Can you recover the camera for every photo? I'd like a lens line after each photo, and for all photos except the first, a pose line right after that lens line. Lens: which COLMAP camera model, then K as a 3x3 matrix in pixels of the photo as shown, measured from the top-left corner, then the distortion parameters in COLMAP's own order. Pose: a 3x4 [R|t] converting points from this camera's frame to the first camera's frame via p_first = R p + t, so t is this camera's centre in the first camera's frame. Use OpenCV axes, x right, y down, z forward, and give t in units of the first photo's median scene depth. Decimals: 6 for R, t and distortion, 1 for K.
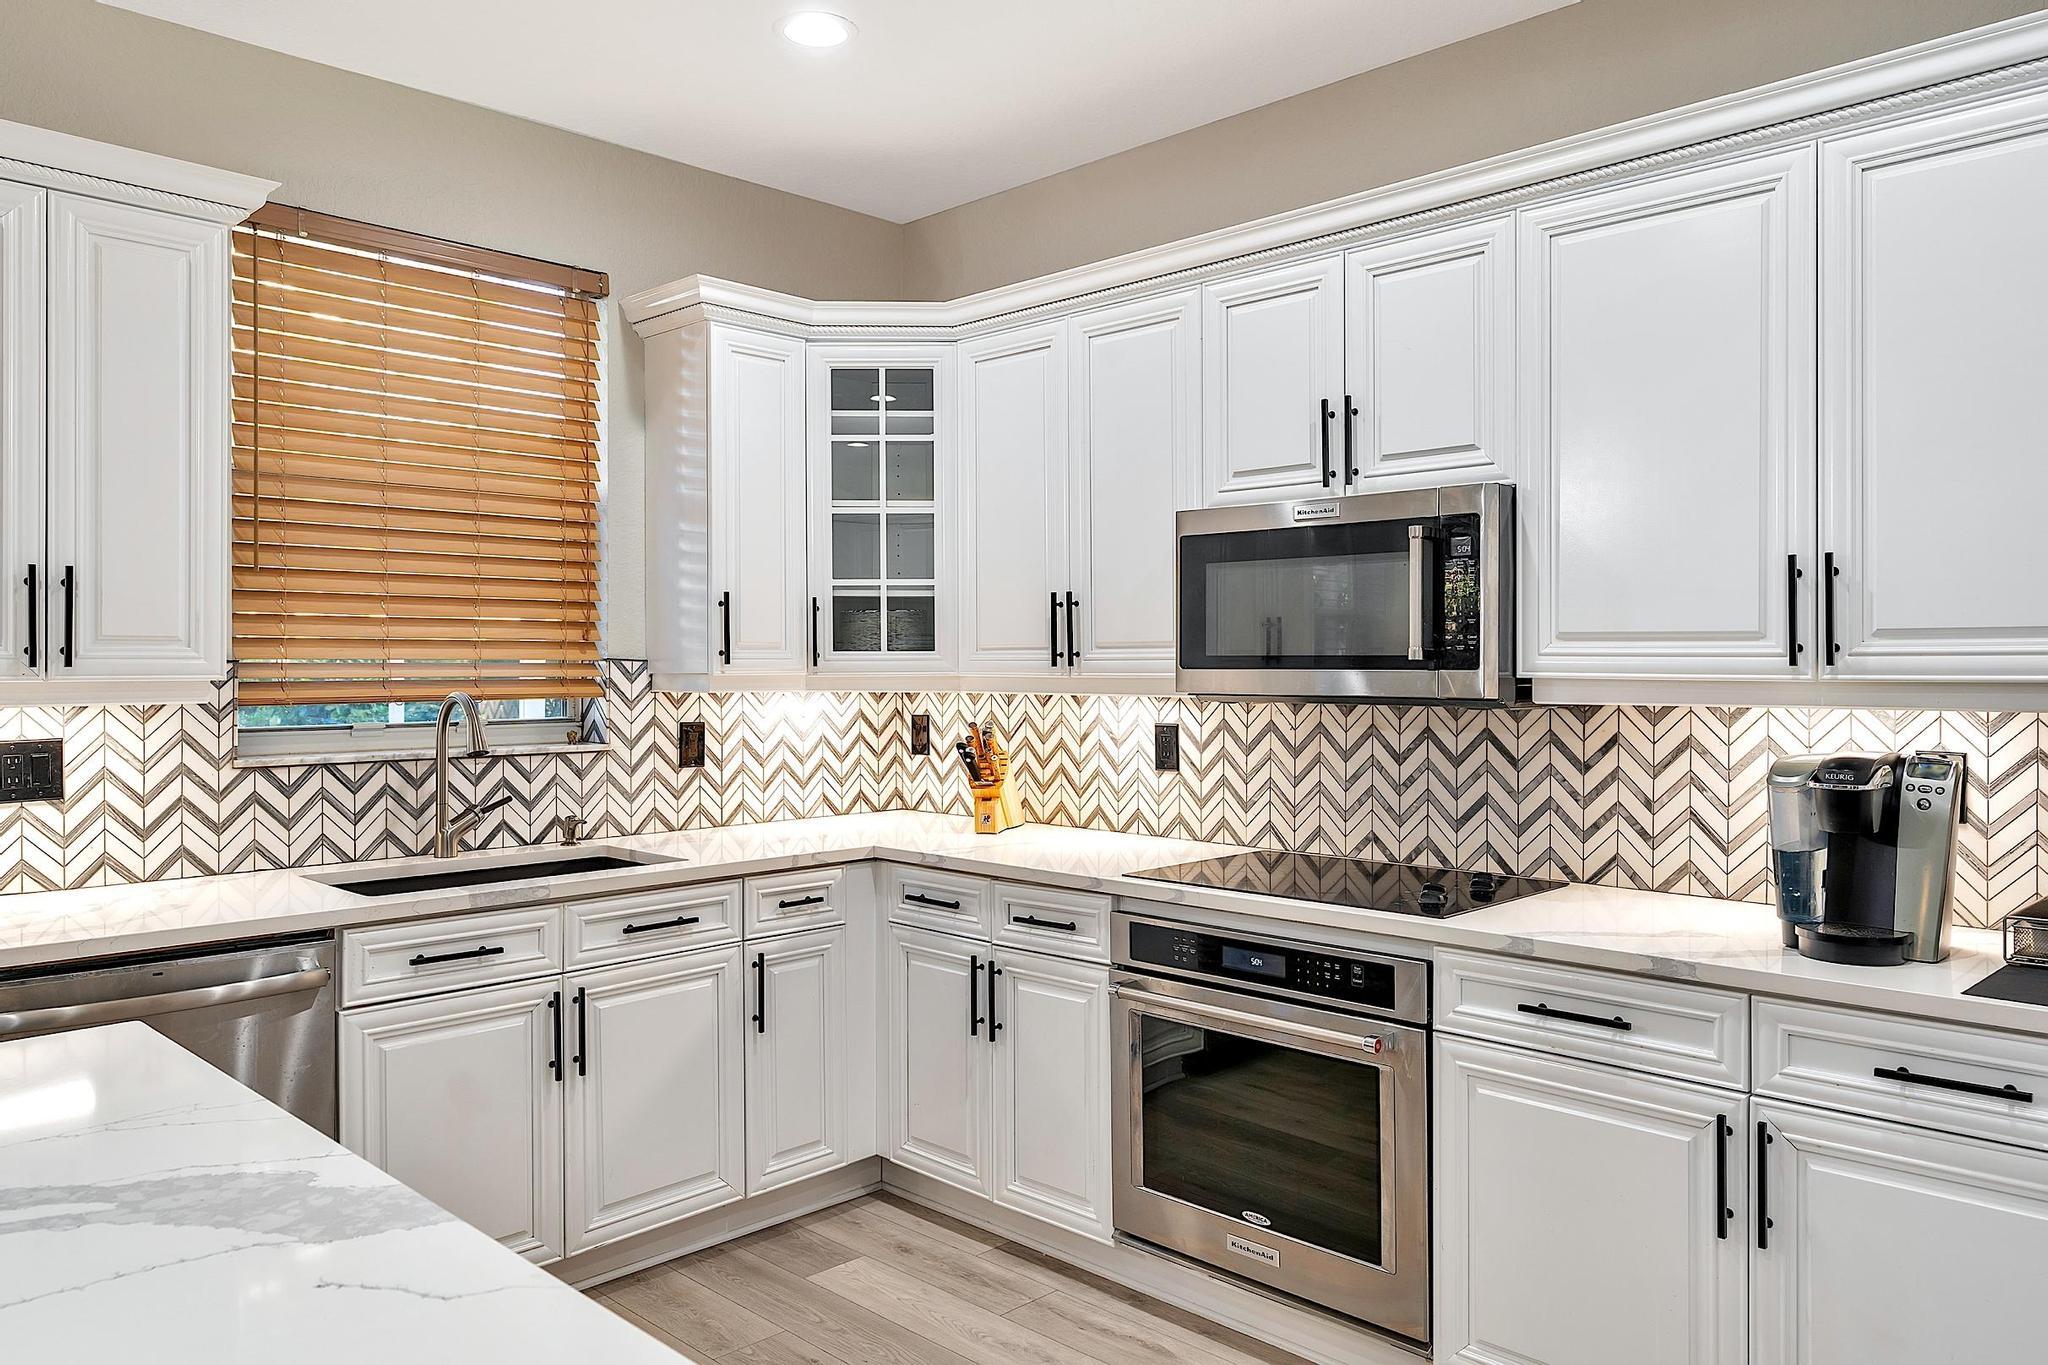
lens RADIAL K [[1429.4, 0, 1026.7], [0, 1429.4, 670.8], [0, 0, 1]] dist [-0.000584, 0.001727]
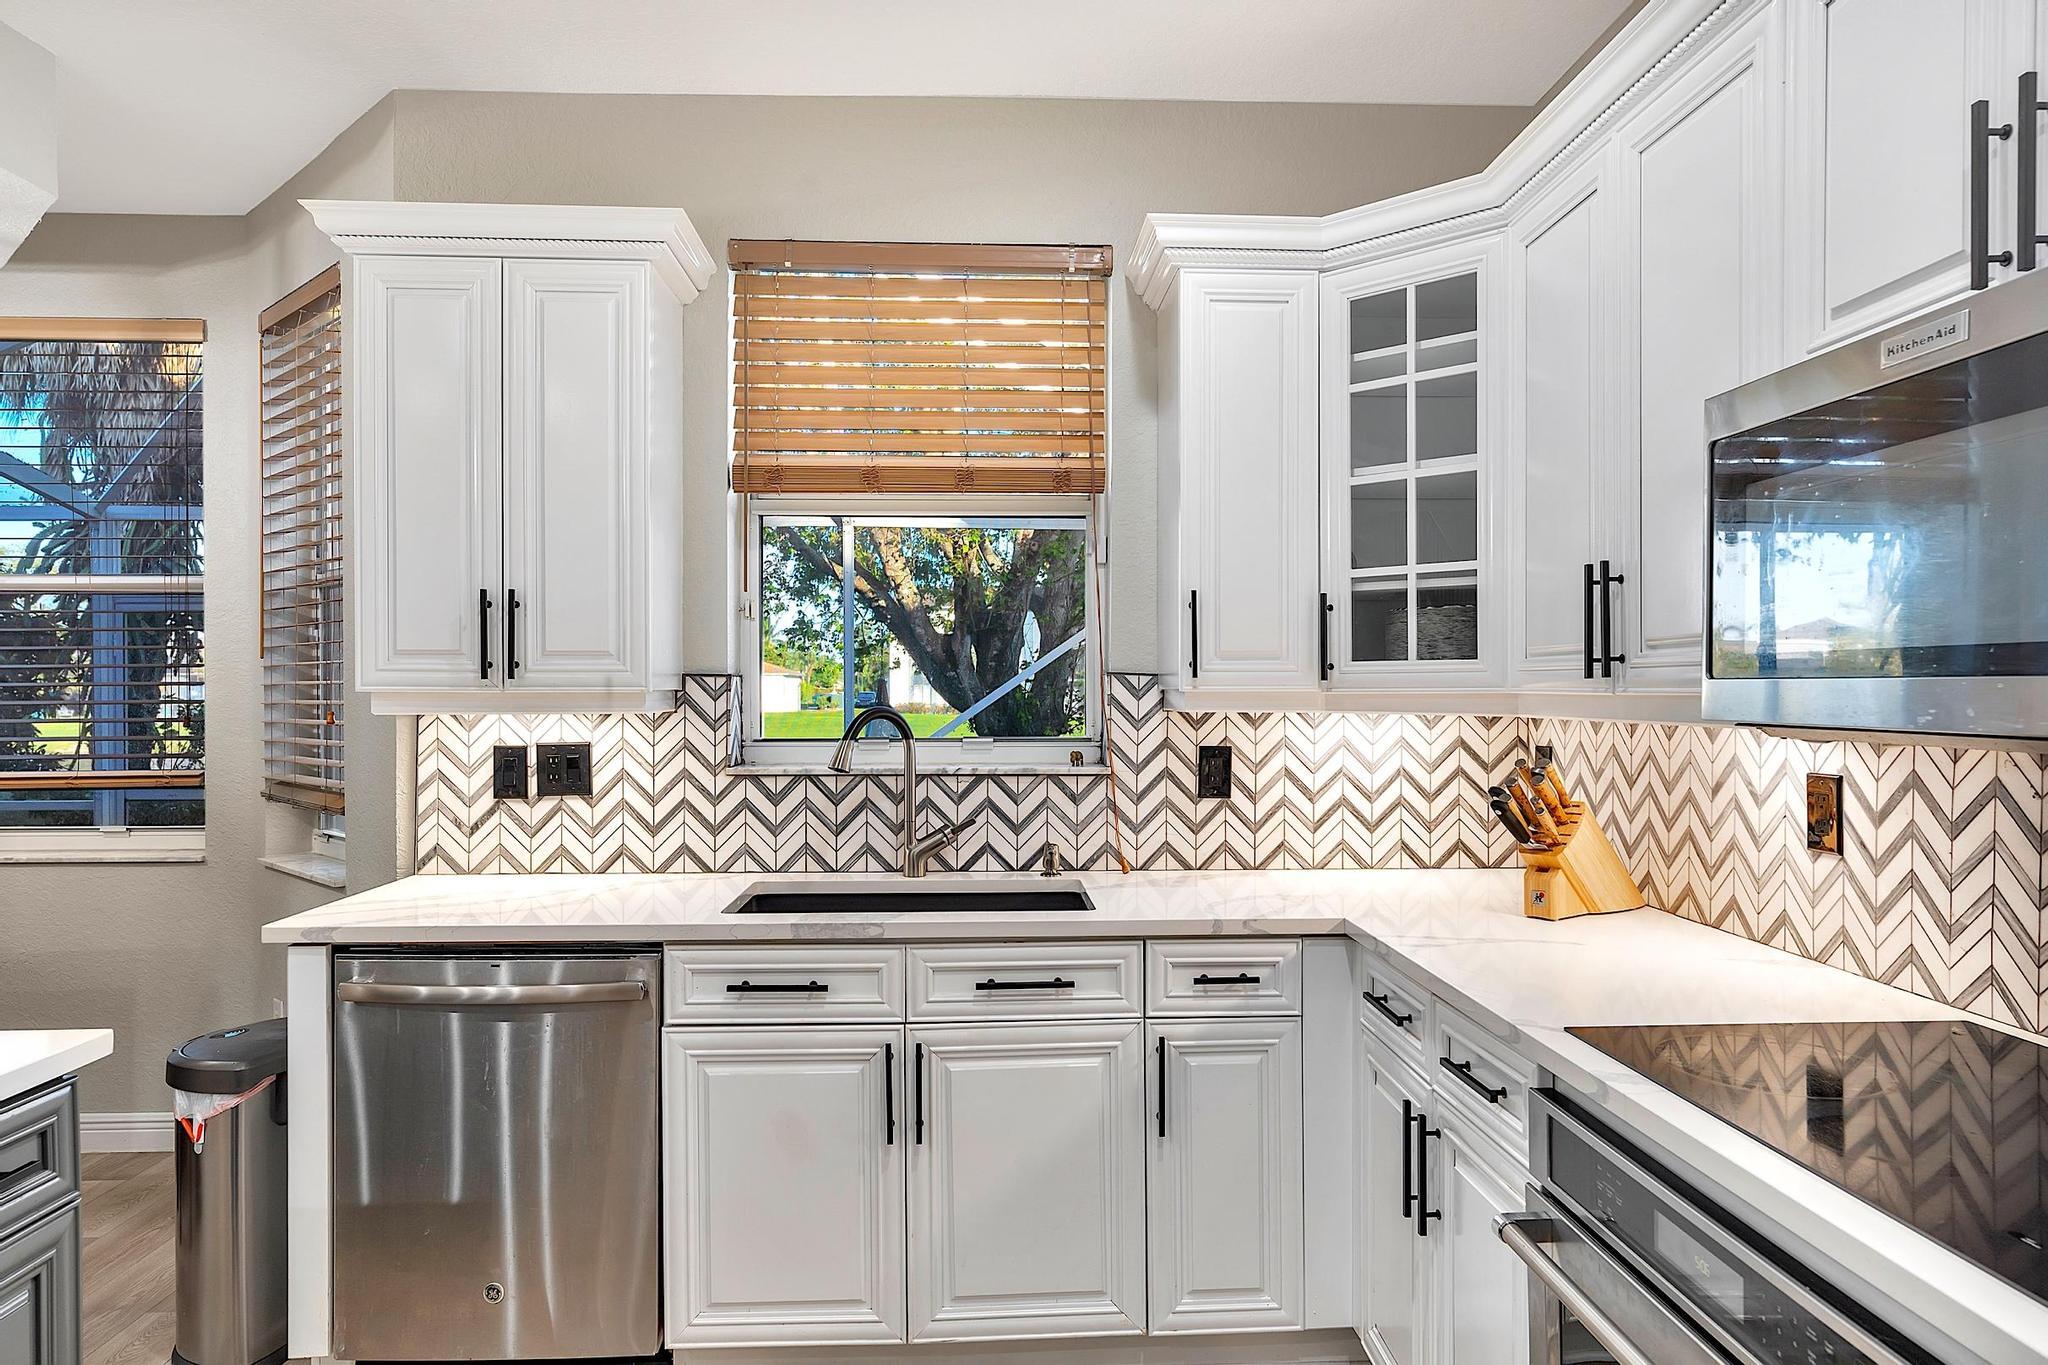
lens RADIAL K [[1250.5, 0, 1022.3], [0, 1250.5, 702.3], [0, 0, 1]] dist [-0.002775, 0.001373]
pose [[0.734269, 0.008273, -0.678809, 0.213536], [-0.005009, 0.999965, 0.006769, 0.005273], [0.678841, -0.001570, 0.734284, 0.401793]]
